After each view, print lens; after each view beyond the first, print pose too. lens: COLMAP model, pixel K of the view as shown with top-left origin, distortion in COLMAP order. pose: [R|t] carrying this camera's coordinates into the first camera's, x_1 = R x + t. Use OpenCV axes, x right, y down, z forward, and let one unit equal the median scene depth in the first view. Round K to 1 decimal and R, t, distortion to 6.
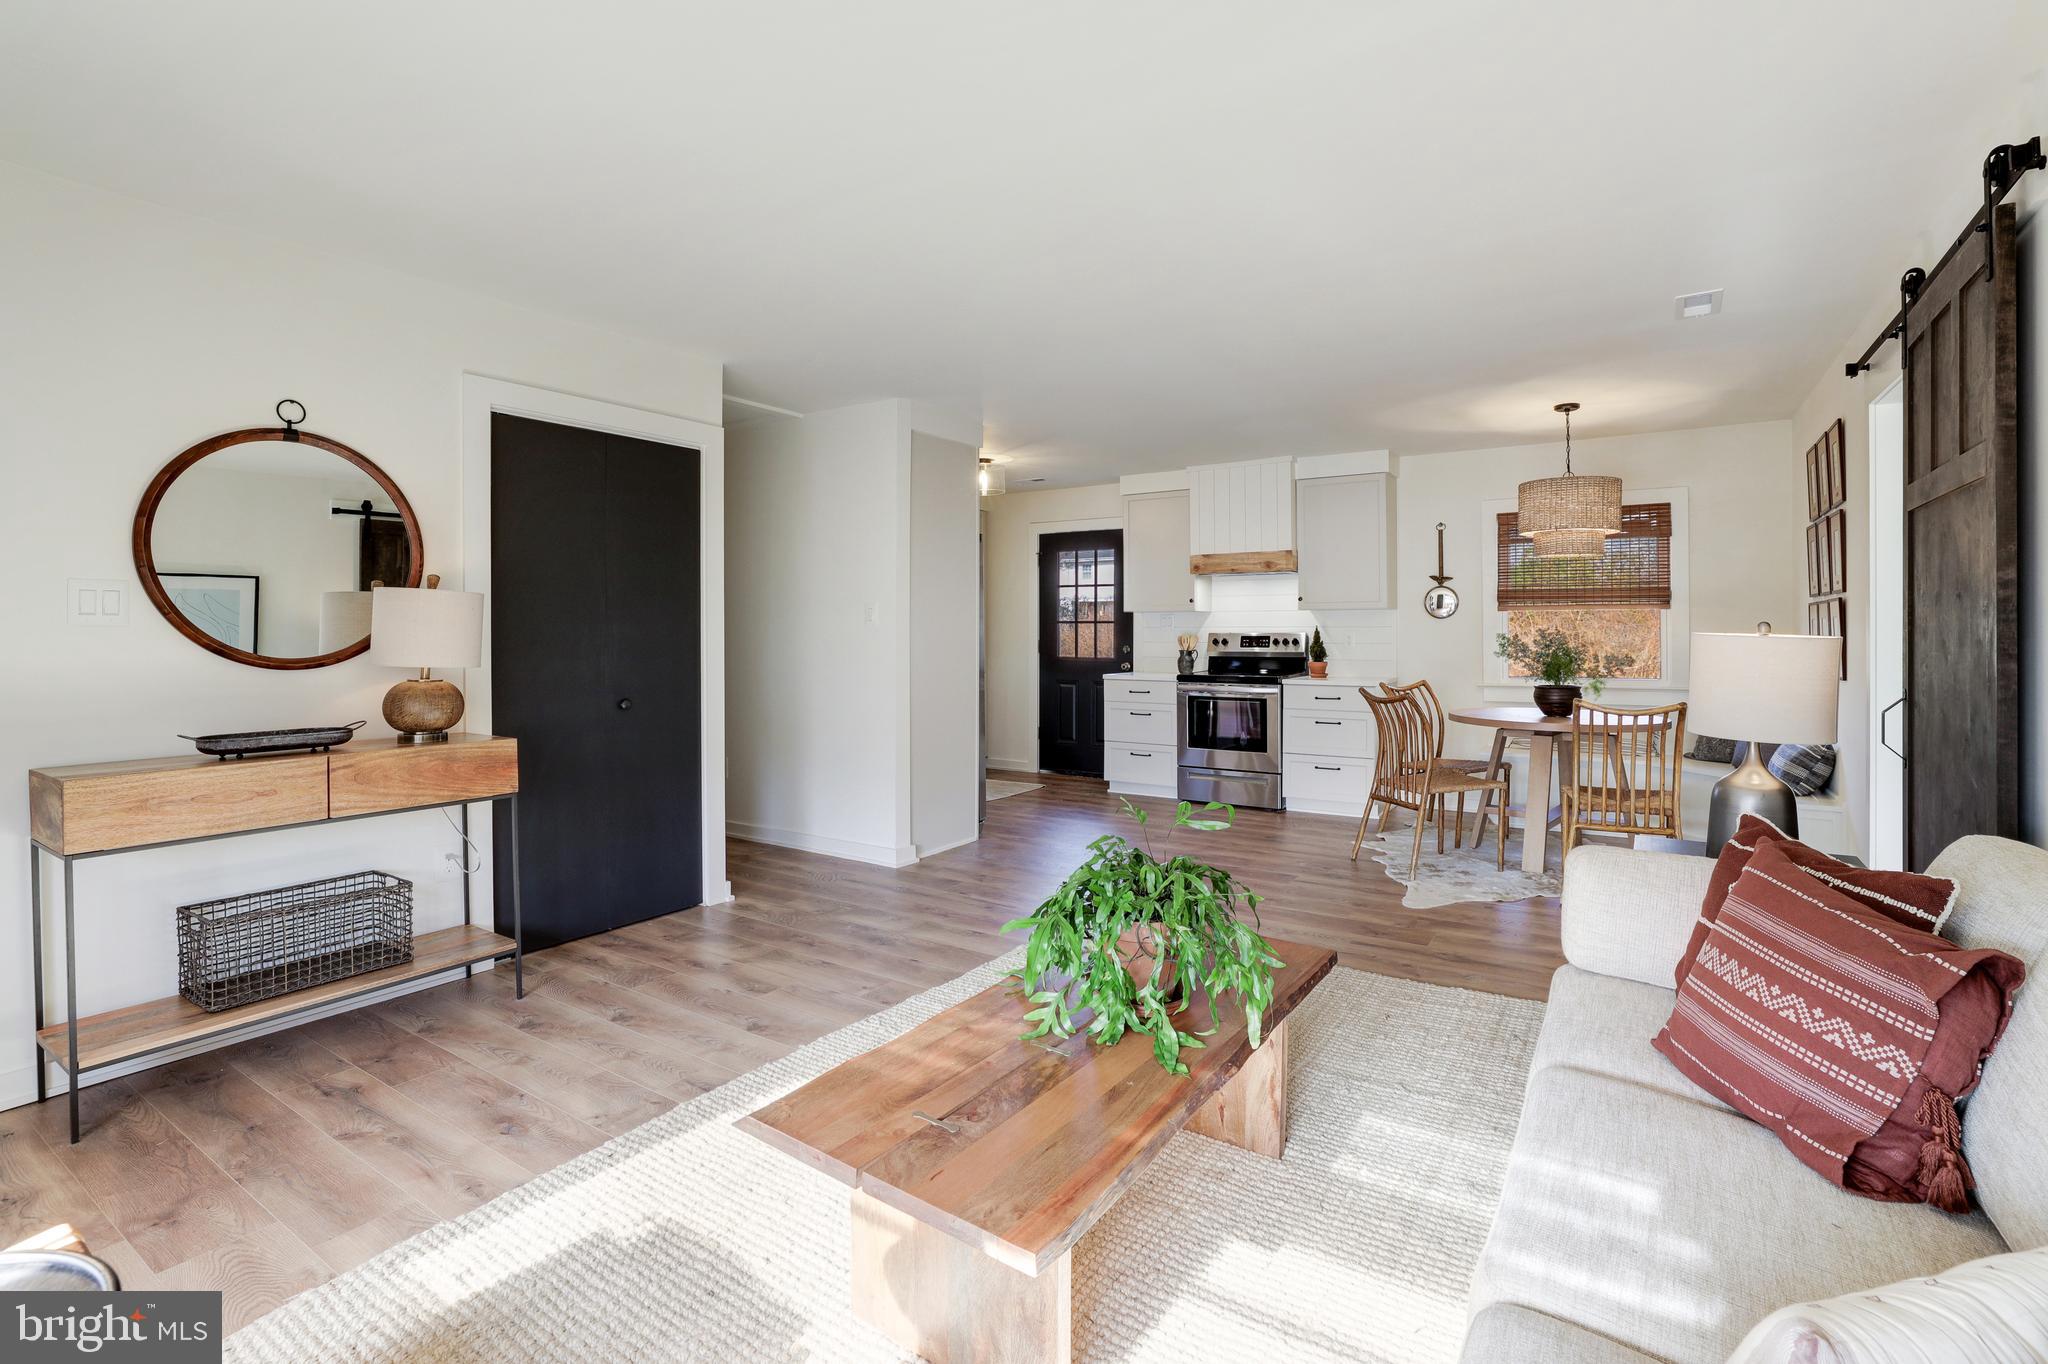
lens RADIAL K [[946.7, 0, 1054.5], [0, 946.7, 630.6], [0, 0, 1]] dist [-0.027052, 0.004777]
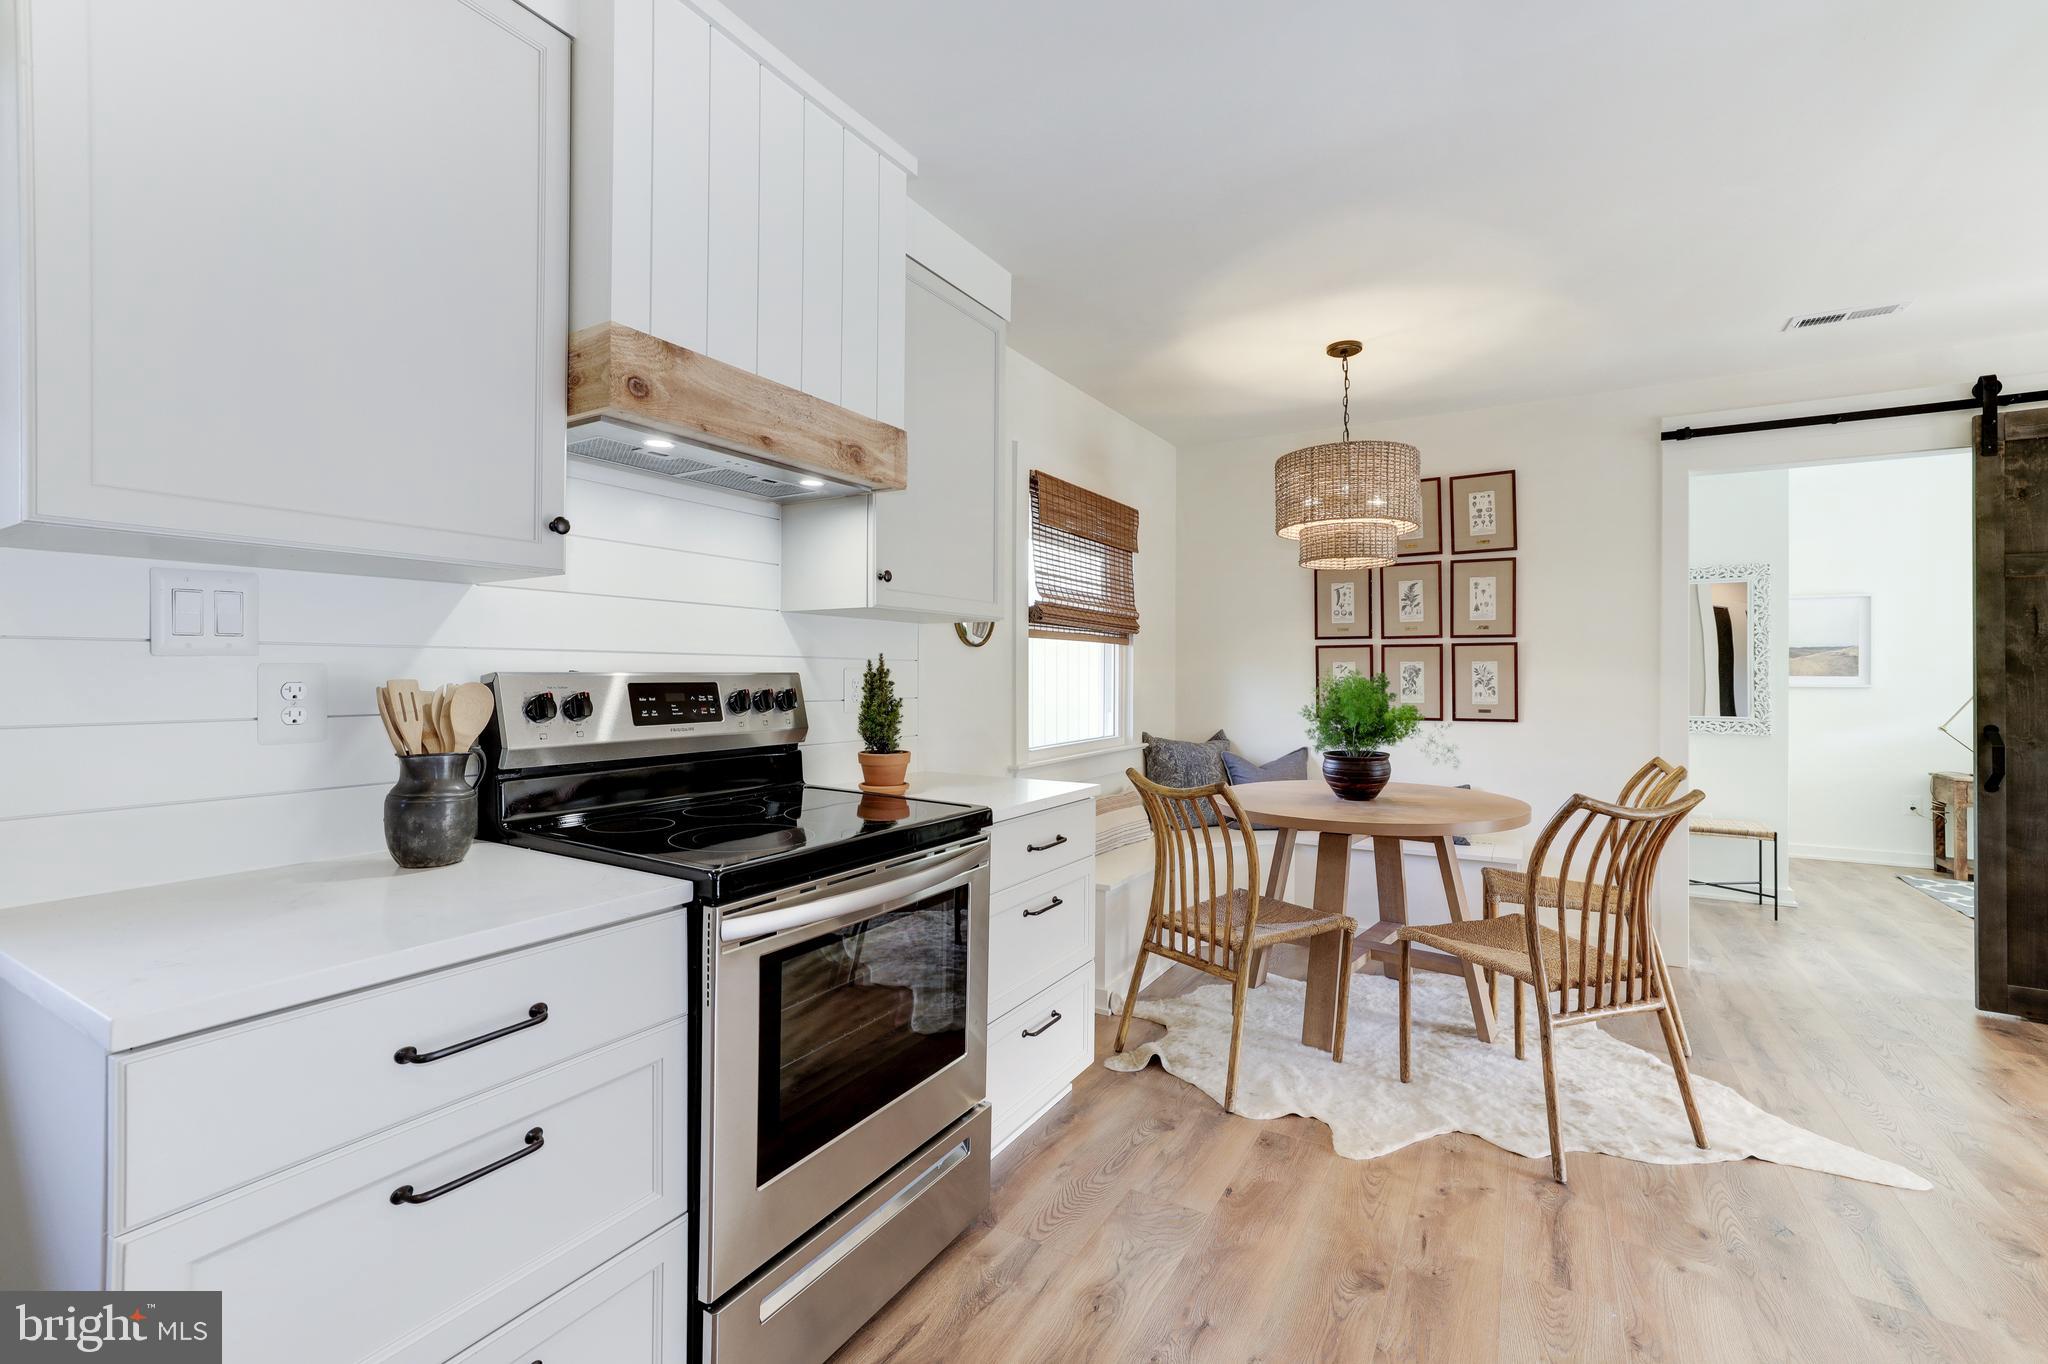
lens RADIAL K [[889.0, 0, 1013.1], [0, 889.0, 667.2], [0, 0, 1]] dist [-0.038089, 0.015605]
pose [[-0.023256, 0.010115, 0.999678, -0.068169], [-0.005703, 0.999931, -0.010250, 0.002988], [-0.999713, -0.005939, -0.023196, 0.960498]]
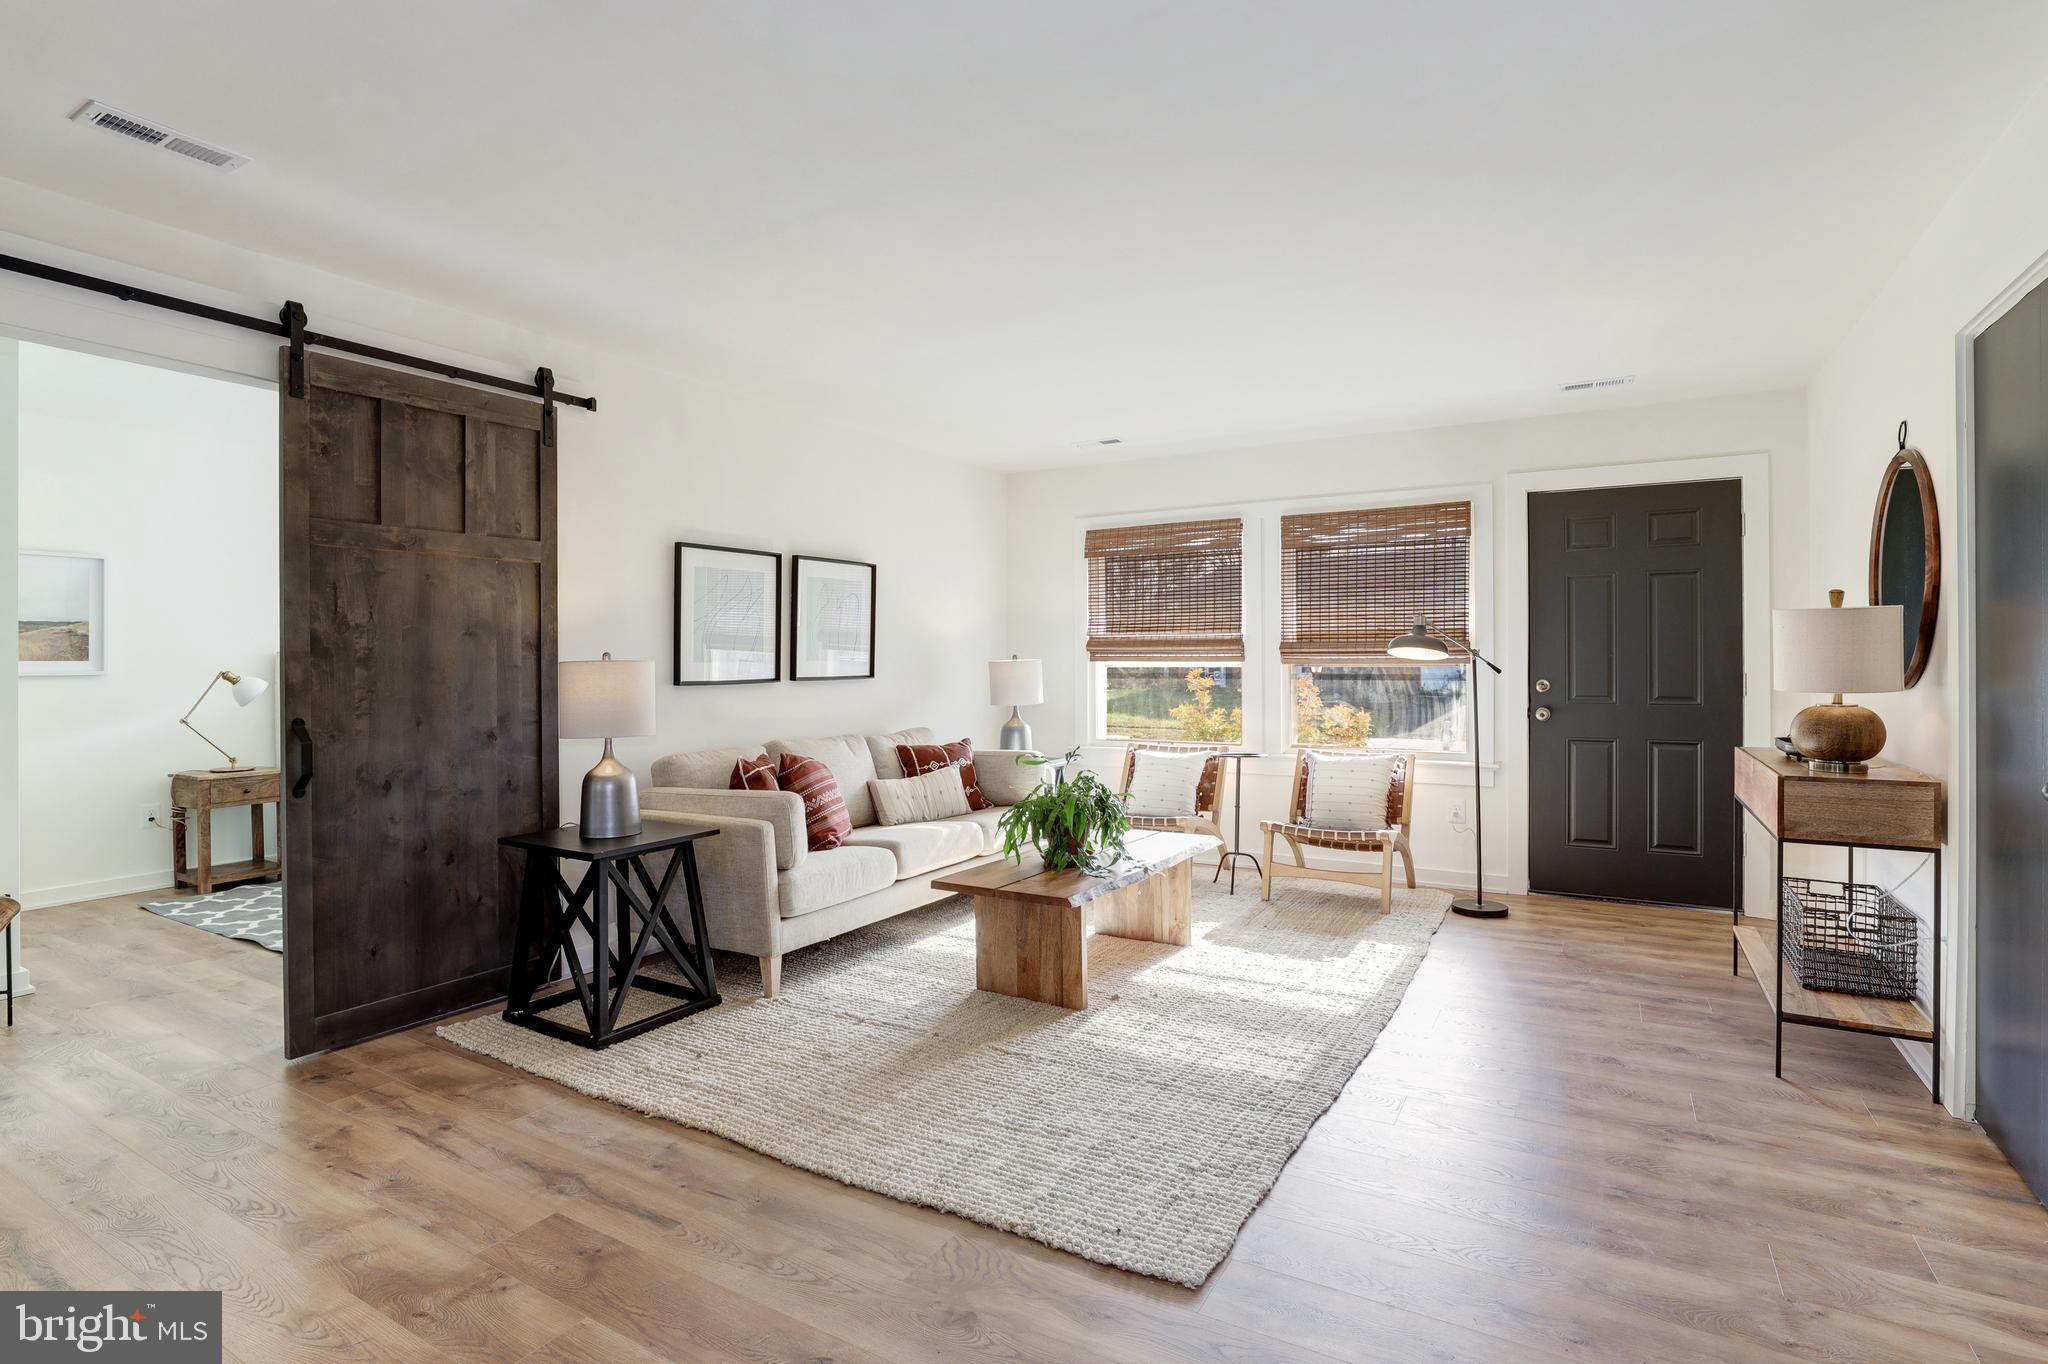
lens RADIAL K [[1000.8, 0, 1008.4], [0, 1000.8, 661.4], [0, 0, 1]] dist [-0.024189, 0.005265]
pose [[-0.999759, 0.005567, -0.021254, 0.073942], [0.005518, 0.999982, 0.002366, 0.001229], [0.021267, 0.002248, -0.999771, 0.878990]]
